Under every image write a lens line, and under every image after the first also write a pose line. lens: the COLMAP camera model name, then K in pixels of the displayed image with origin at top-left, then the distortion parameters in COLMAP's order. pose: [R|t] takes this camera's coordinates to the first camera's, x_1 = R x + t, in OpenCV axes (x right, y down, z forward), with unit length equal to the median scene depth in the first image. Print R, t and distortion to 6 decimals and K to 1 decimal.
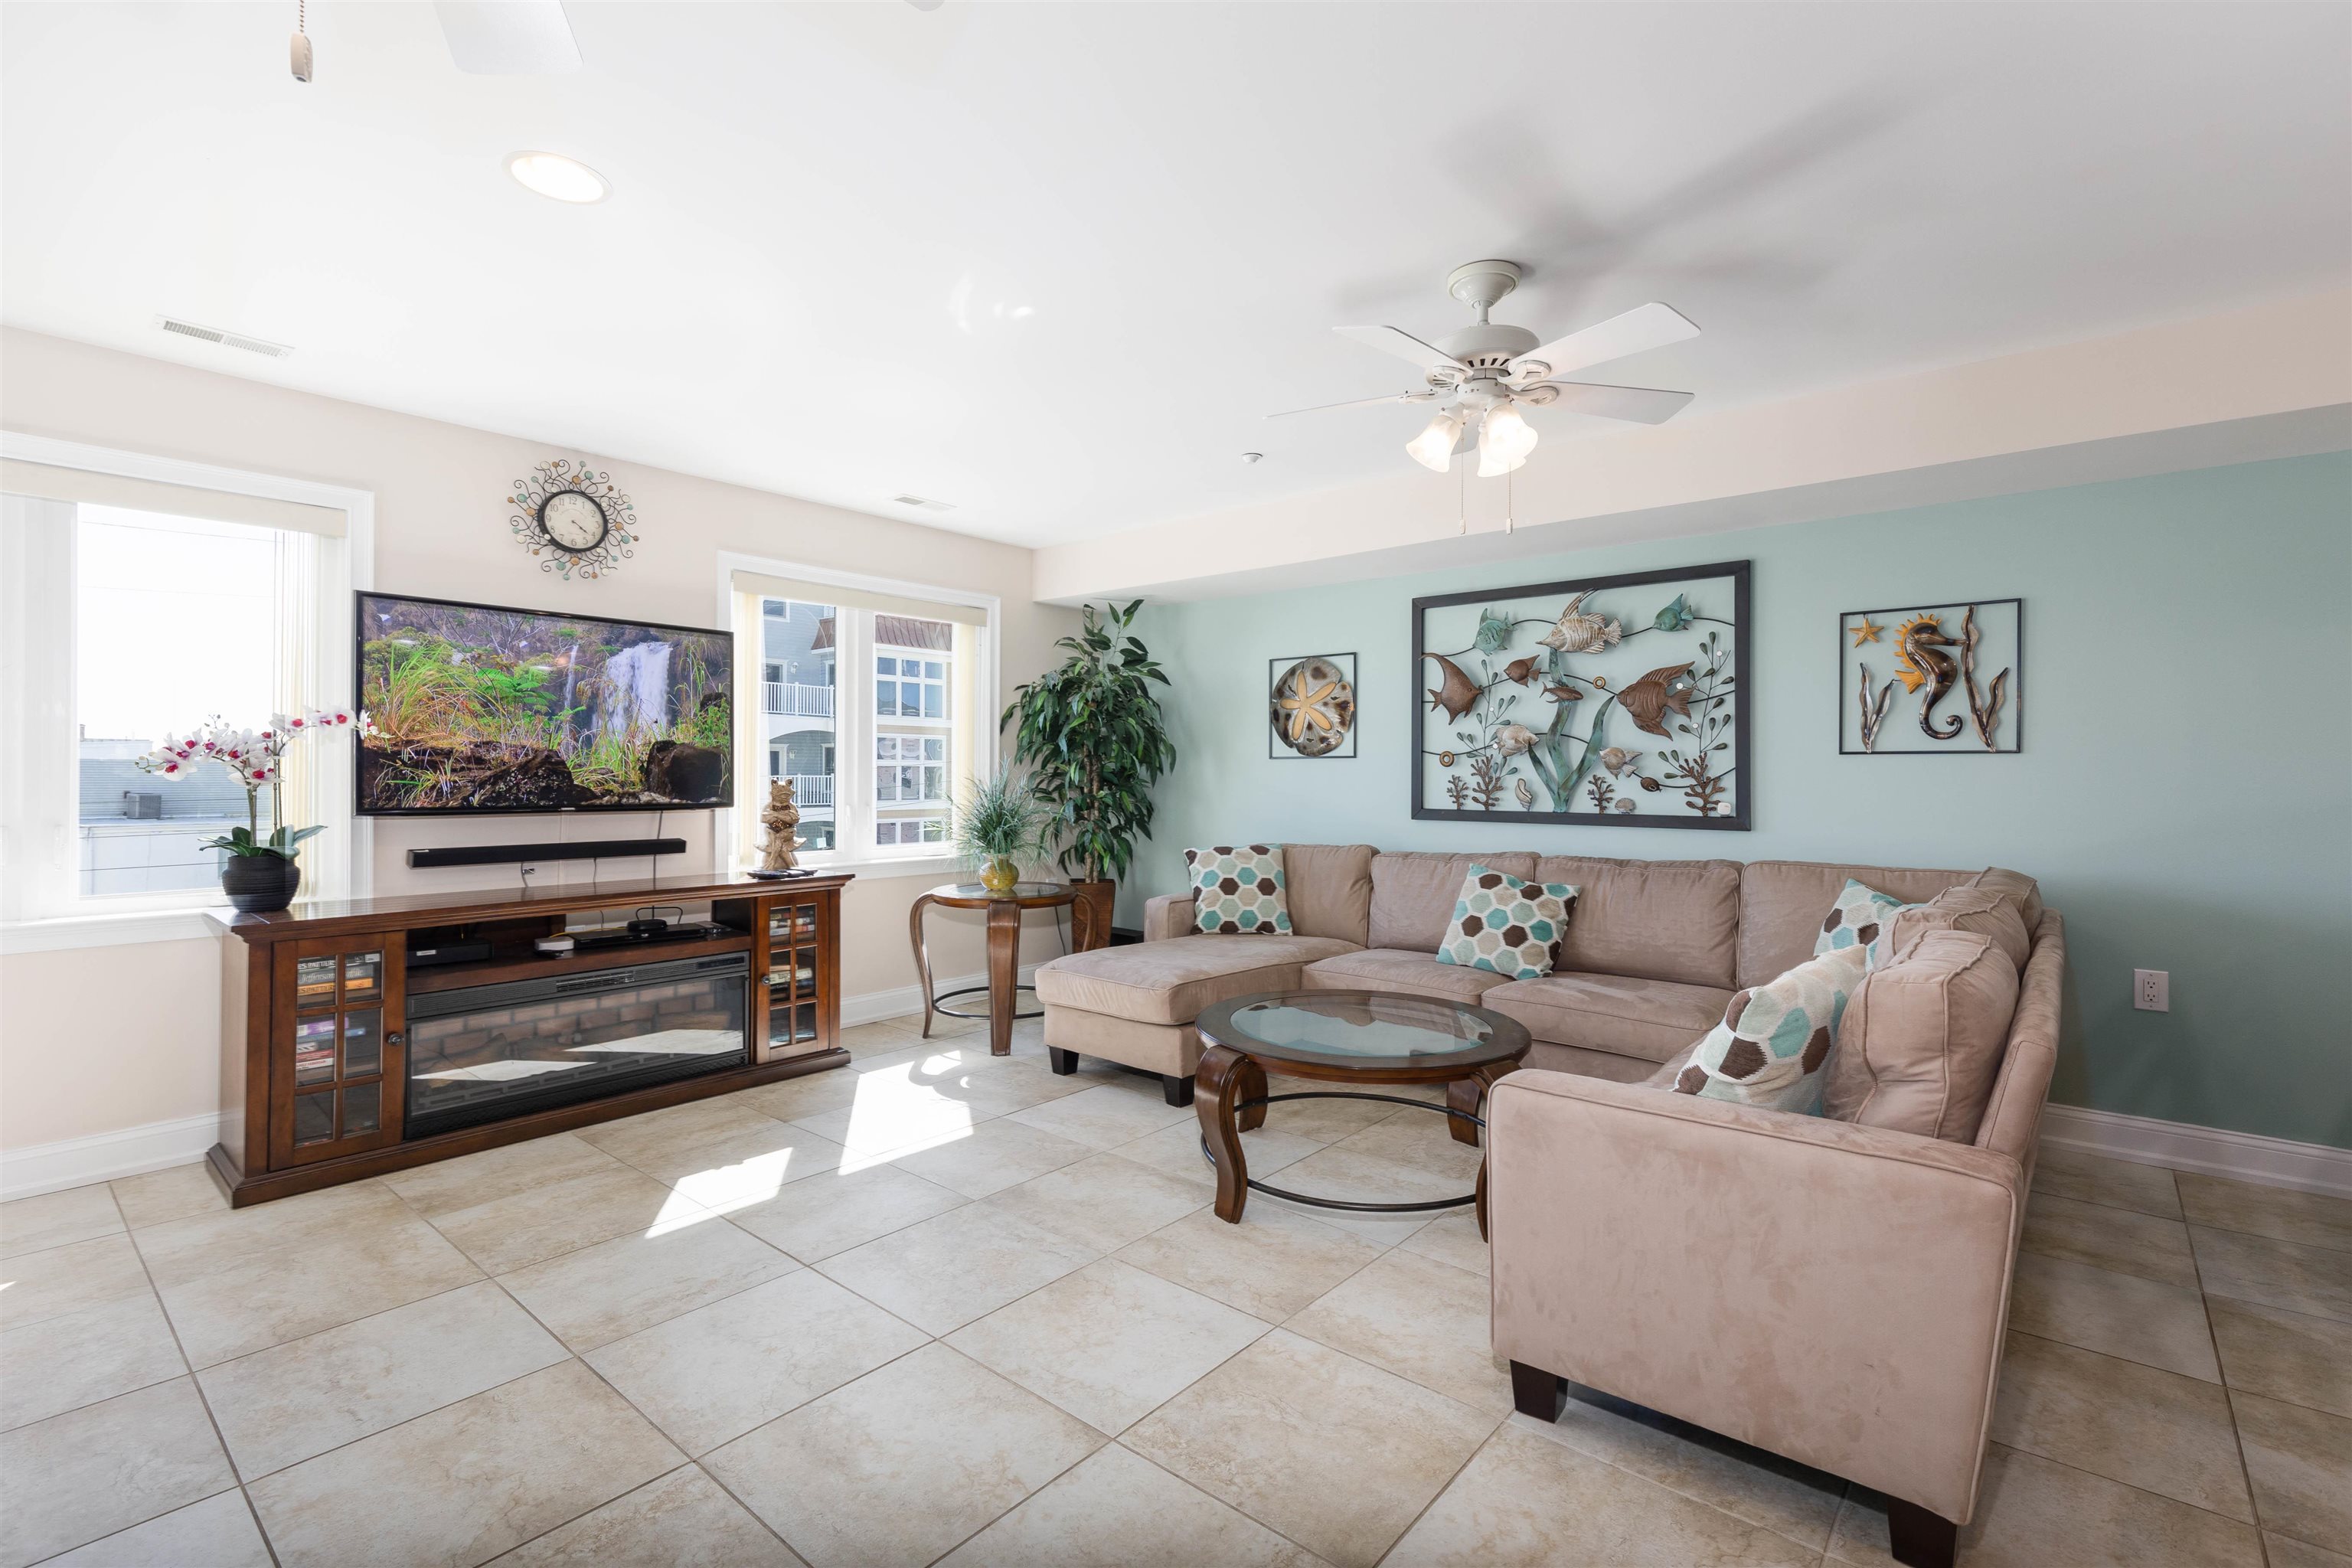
lens RADIAL K [[1061.8, 0, 1184.1], [0, 1061.8, 771.3], [0, 0, 1]] dist [0.009786, -0.000904]
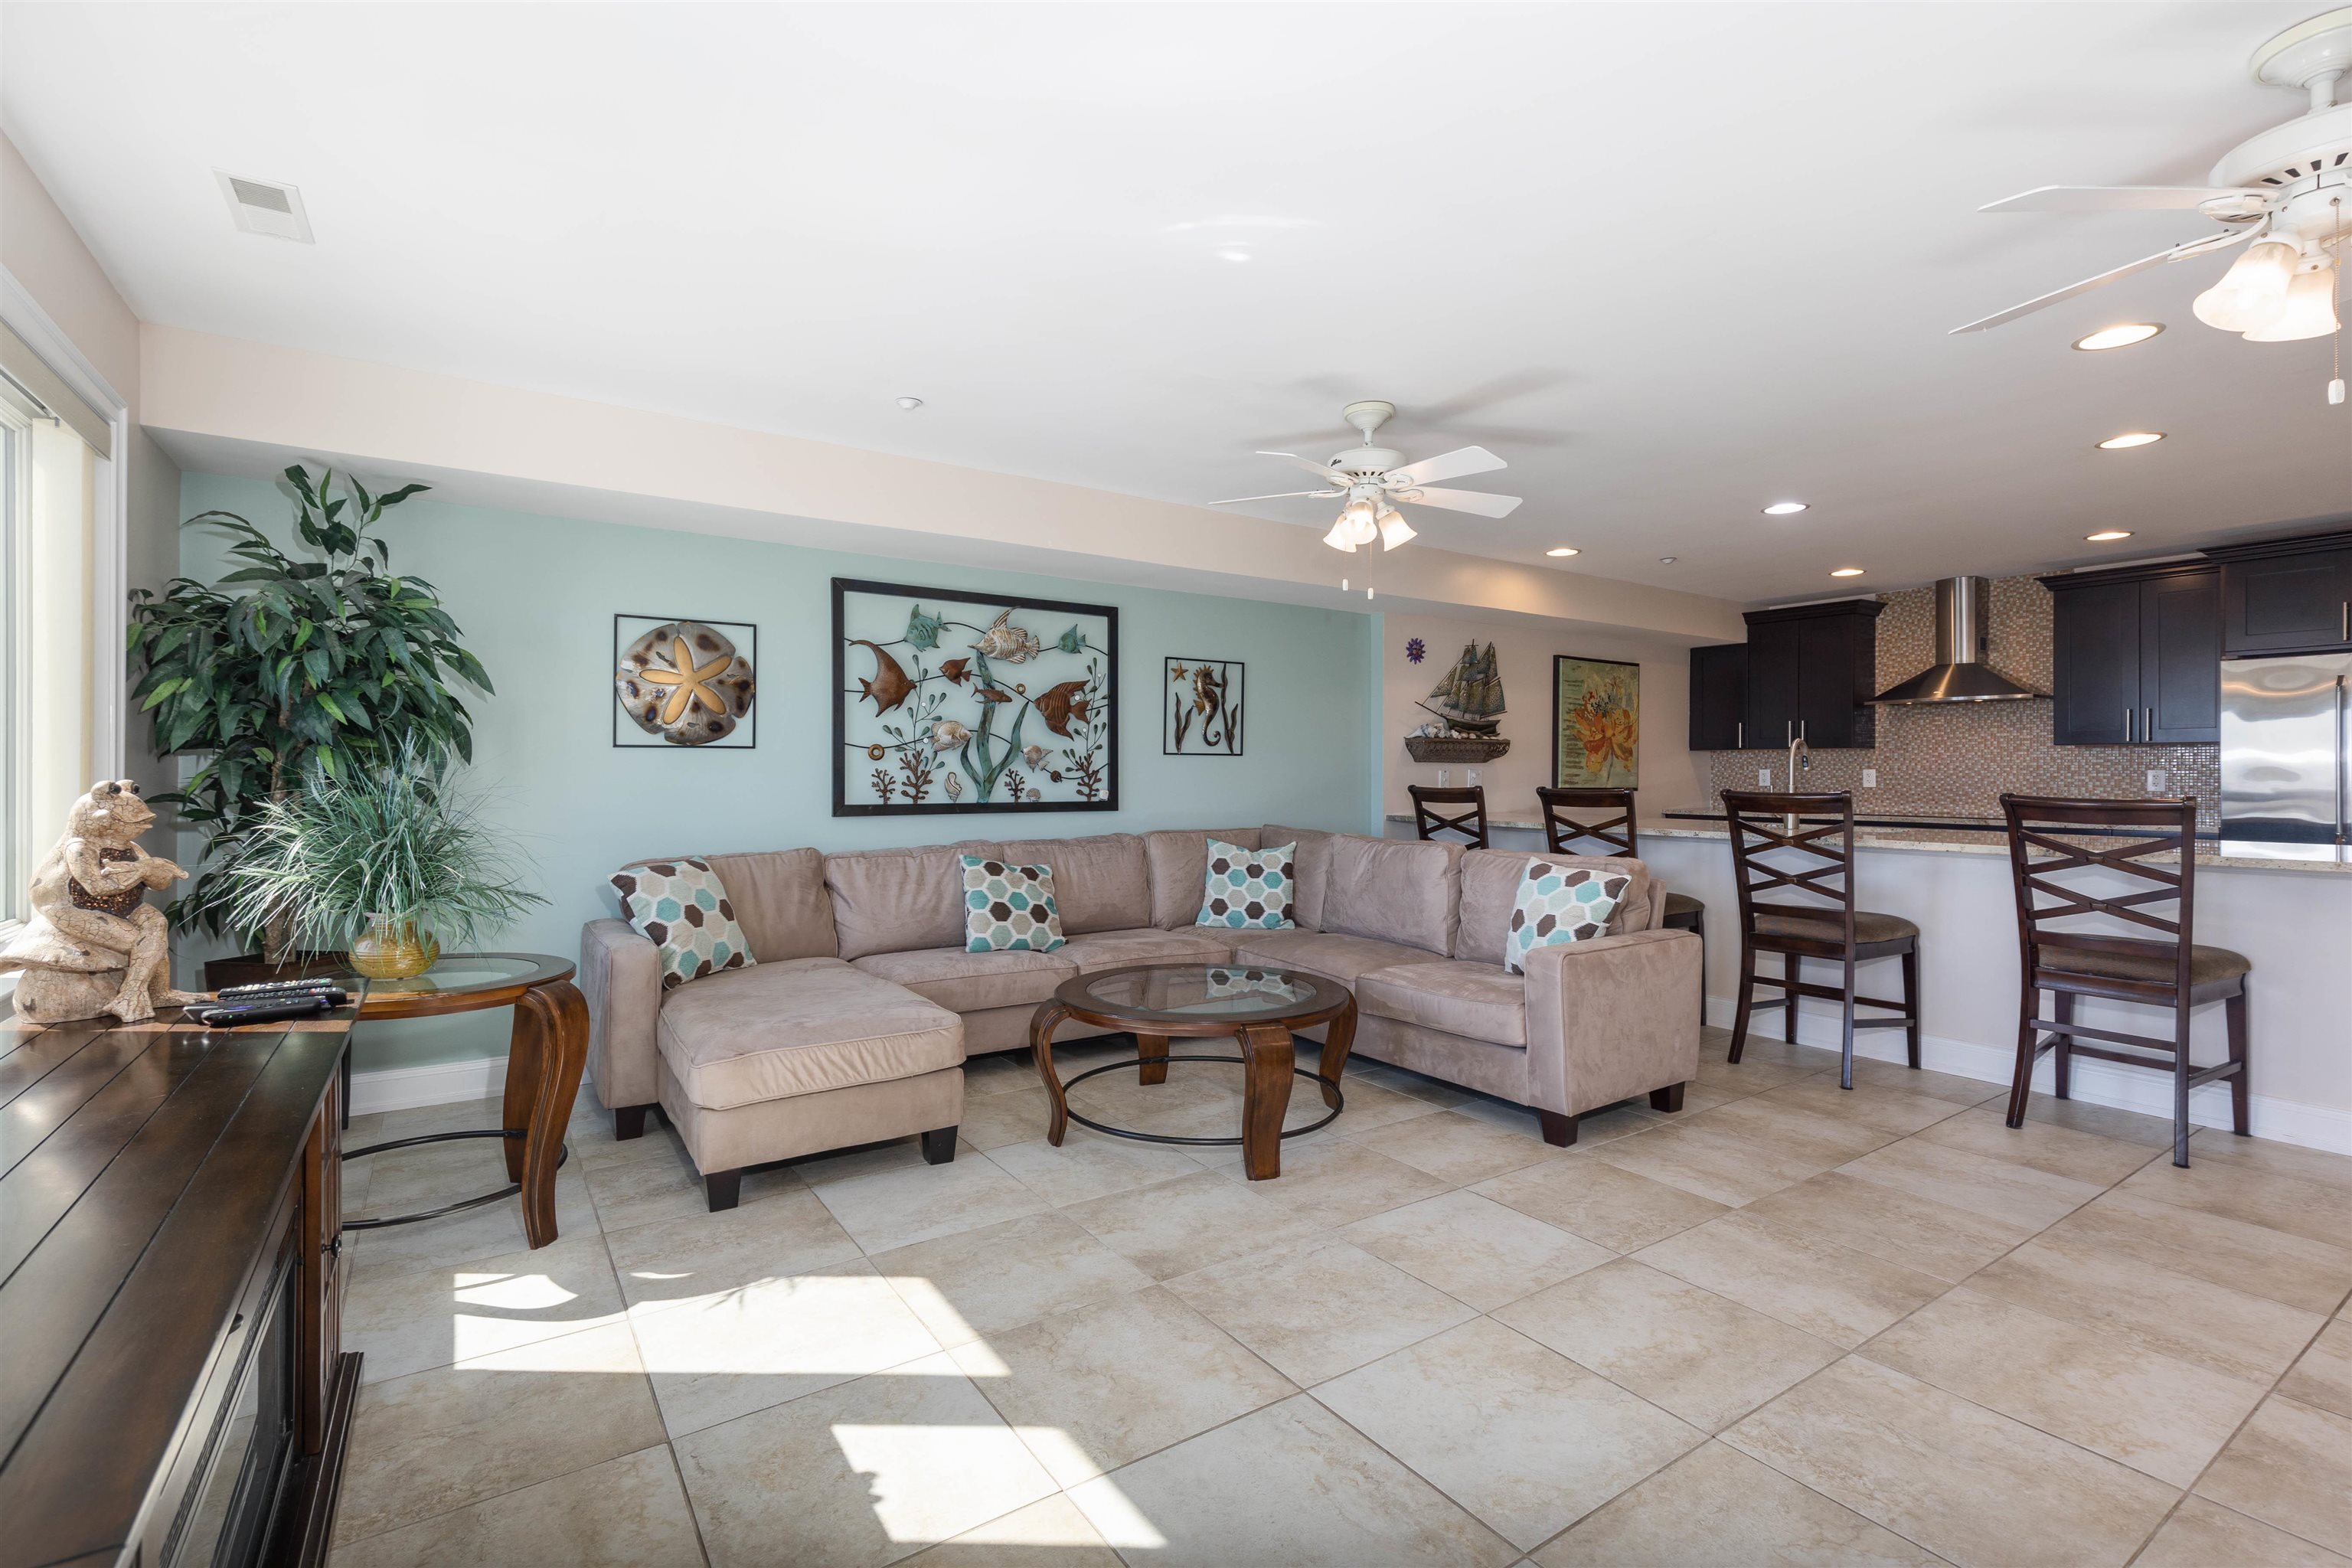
lens RADIAL K [[1061.8, 0, 1193.1], [0, 1061.8, 773.3], [0, 0, 1]] dist [0.009786, -0.000904]
pose [[0.267789, -0.004827, 0.963466, -0.710739], [-0.004960, 0.999967, 0.006389, 0.000028], [-0.963465, -0.006490, 0.267756, 0.543142]]
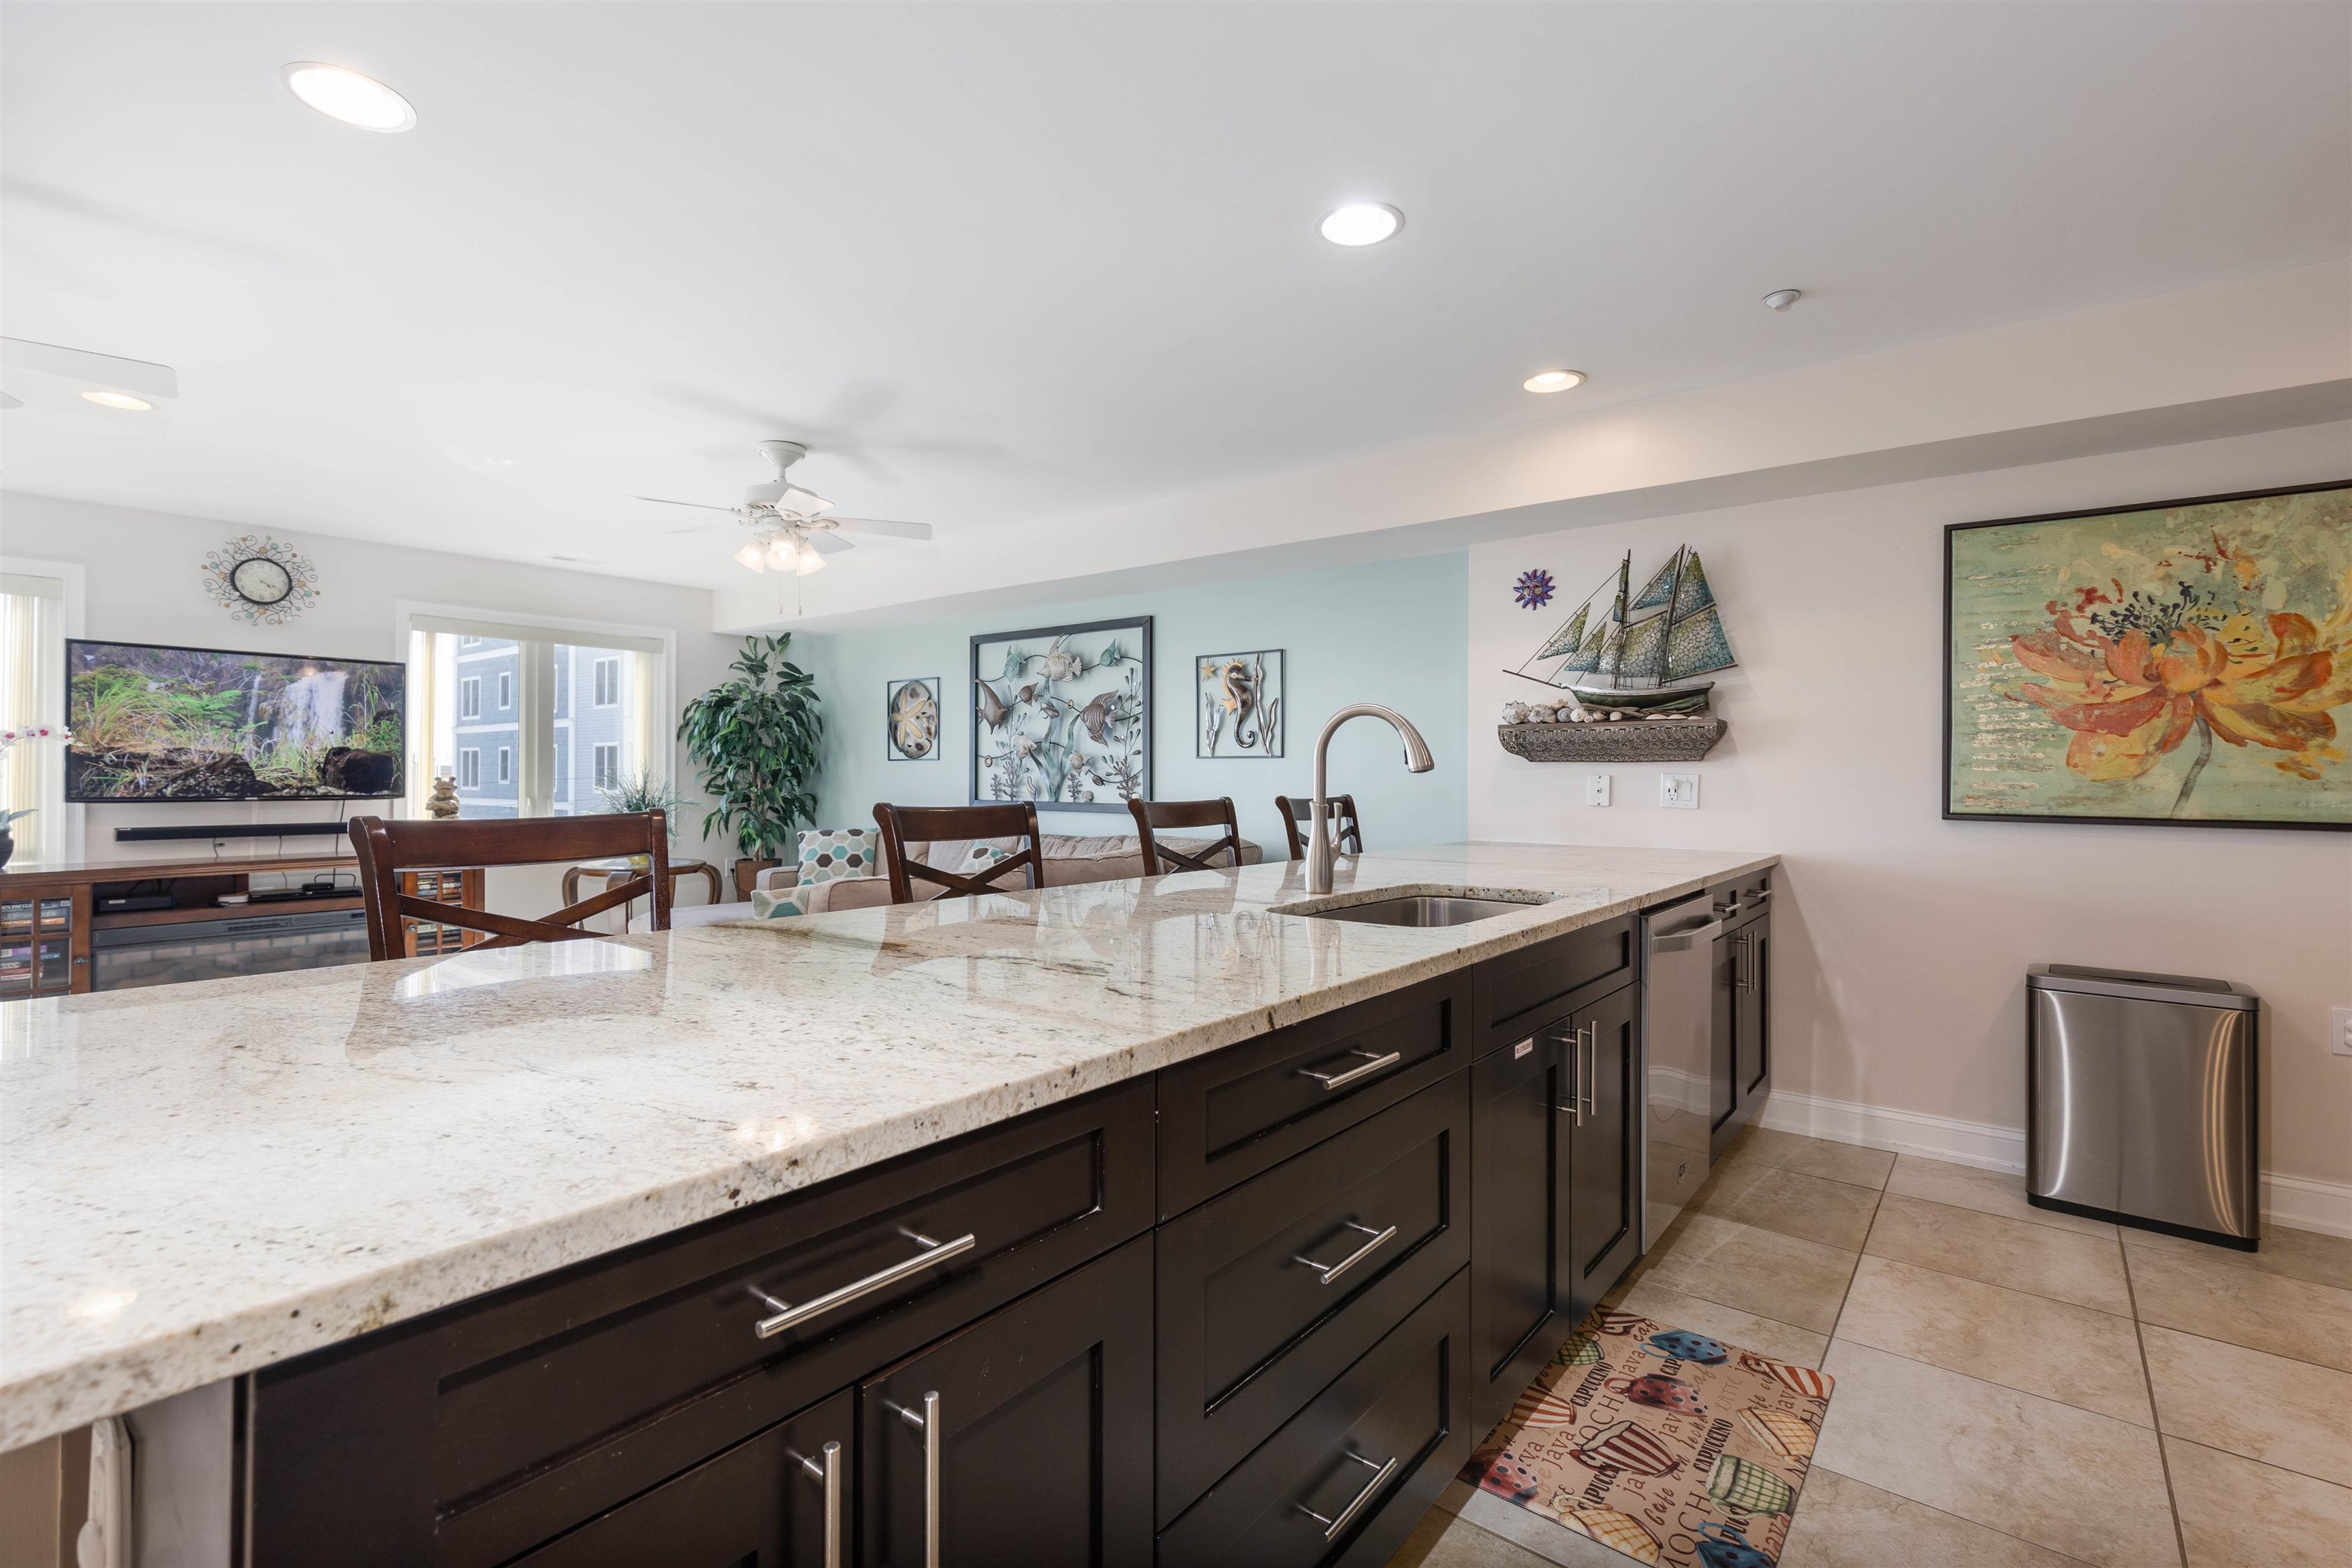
lens RADIAL K [[1061.8, 0, 1183.2], [0, 1061.8, 770.2], [0, 0, 1]] dist [0.009786, -0.000904]
pose [[0.999588, 0.000585, 0.028713, 0.524222], [-0.000551, 0.999999, -0.001185, 0.000900], [-0.028714, 0.001169, 0.999587, -0.353075]]
